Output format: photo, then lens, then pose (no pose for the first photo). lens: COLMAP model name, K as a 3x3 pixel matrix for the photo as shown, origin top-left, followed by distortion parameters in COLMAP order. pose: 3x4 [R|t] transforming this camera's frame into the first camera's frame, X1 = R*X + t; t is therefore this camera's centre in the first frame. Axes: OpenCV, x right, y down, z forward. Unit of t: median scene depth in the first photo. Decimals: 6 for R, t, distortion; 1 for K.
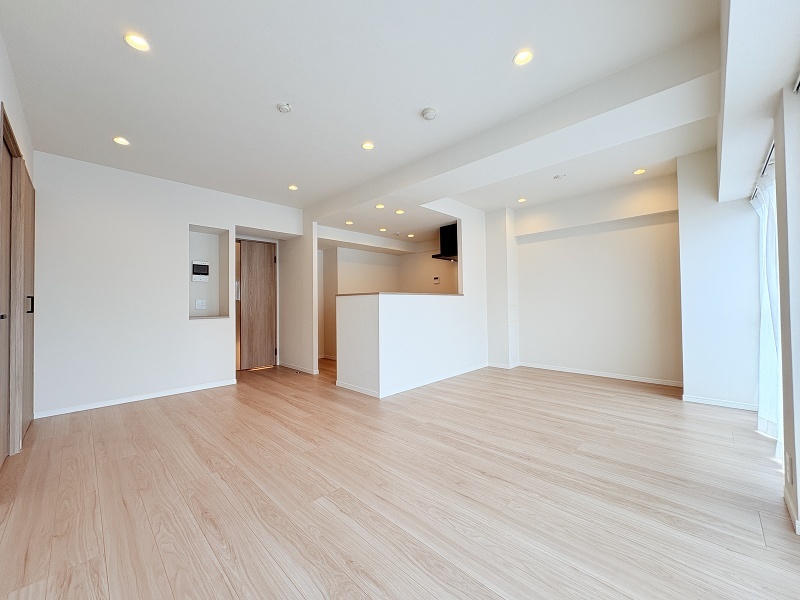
lens RADIAL K [[316.4, 0, 400.0], [0, 316.4, 300.0], [0, 0, 1]] dist [-0.002194, -0.000139]
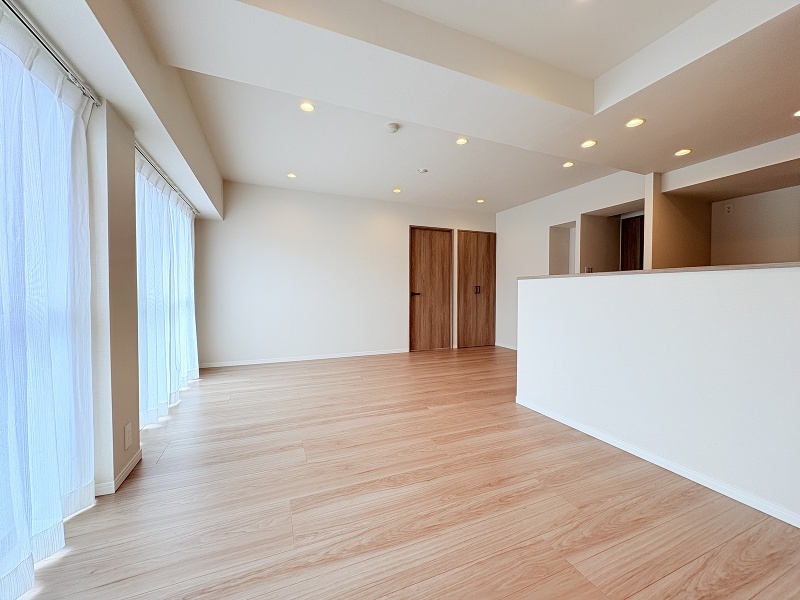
lens RADIAL K [[316.4, 0, 400.0], [0, 316.4, 300.0], [0, 0, 1]] dist [-0.002194, -0.000139]
pose [[-0.387339, 0.036222, -0.921226, 1.093473], [0.018837, 0.999330, 0.031373, 0.005226], [0.921745, -0.005201, -0.387762, 1.370909]]
